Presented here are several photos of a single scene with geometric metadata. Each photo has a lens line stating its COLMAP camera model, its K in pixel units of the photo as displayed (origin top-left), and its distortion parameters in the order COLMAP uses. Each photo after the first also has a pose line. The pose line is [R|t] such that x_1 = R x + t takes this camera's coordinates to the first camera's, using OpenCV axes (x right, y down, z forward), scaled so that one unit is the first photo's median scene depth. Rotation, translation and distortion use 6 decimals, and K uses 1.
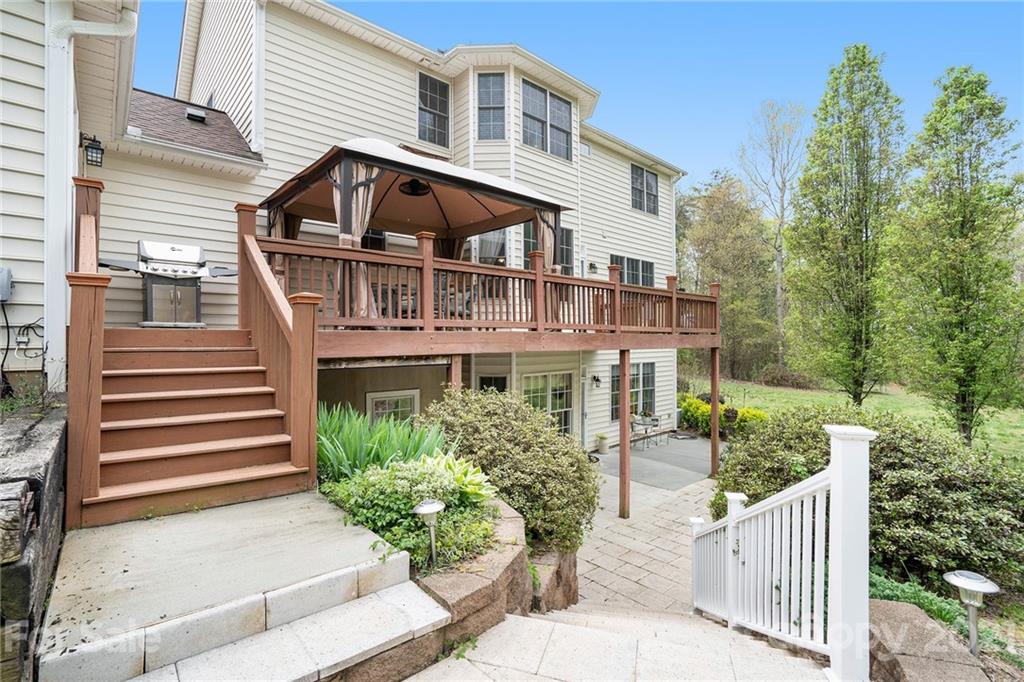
lens RADIAL K [[472.7, 0, 512.0], [0, 472.7, 341.0], [0, 0, 1]] dist [-0.072789, -0.000001]
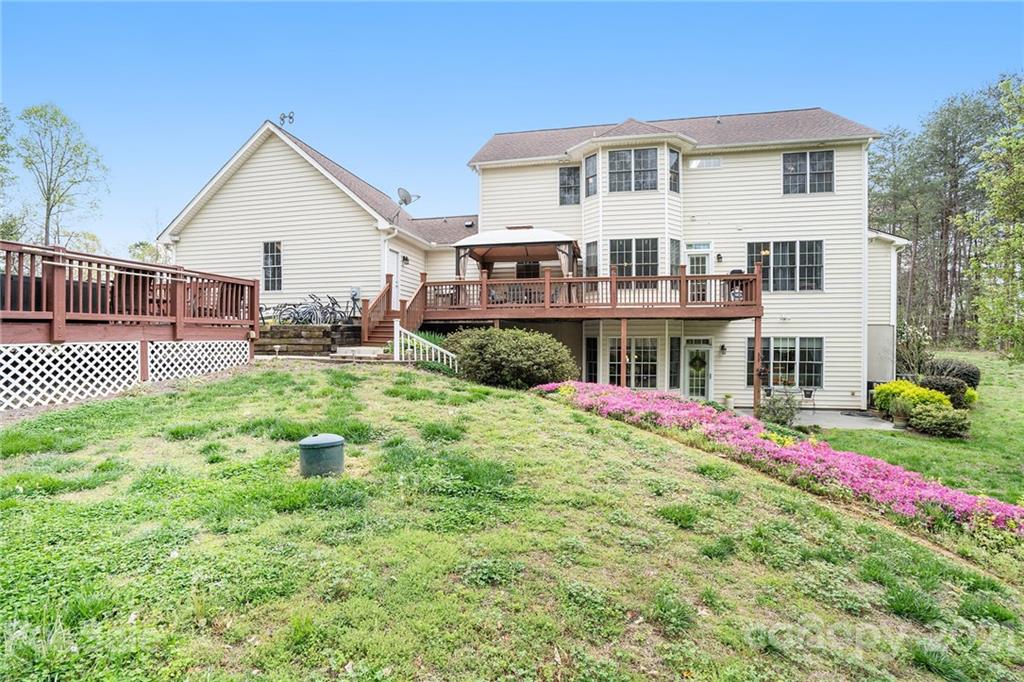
lens RADIAL K [[471.1, 0, 512.0], [0, 471.1, 341.0], [0, 0, 1]] dist [-0.031714, 0.000151]
pose [[0.603520, 0.005230, -0.797331, 0.961699], [-0.002980, 0.999986, 0.004304, 0.069108], [0.797343, -0.000221, 0.603527, -0.205913]]
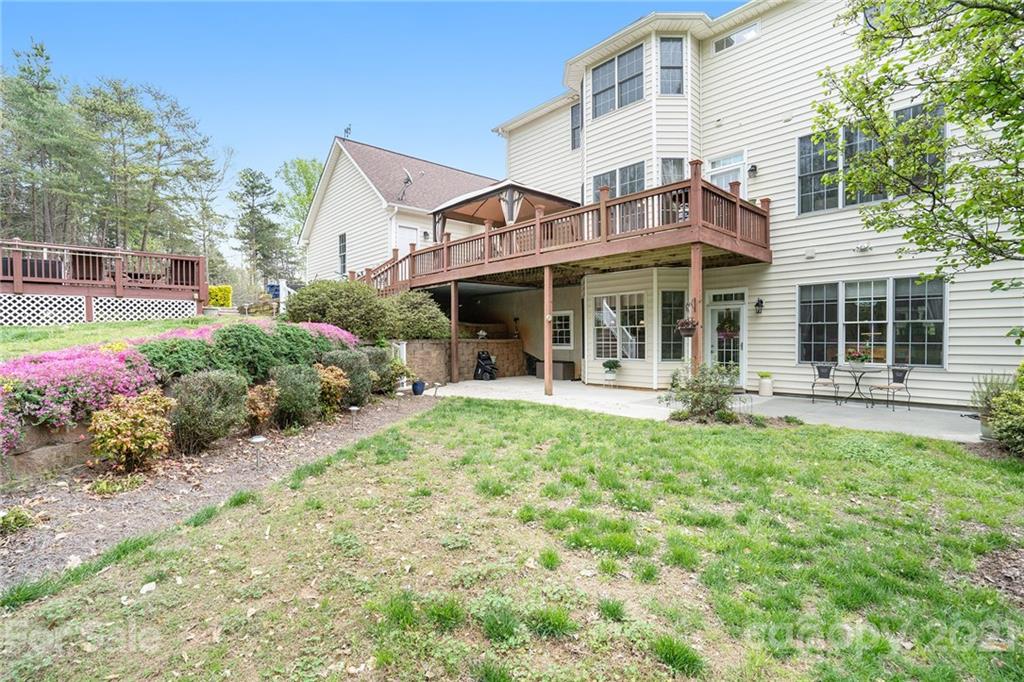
lens RADIAL K [[471.1, 0, 512.0], [0, 471.1, 341.0], [0, 0, 1]] dist [-0.031714, 0.000151]
pose [[0.015310, 0.009741, -0.999835, 1.158472], [0.002227, 0.999950, 0.009776, 0.160026], [0.999880, -0.002376, 0.015287, 0.651395]]
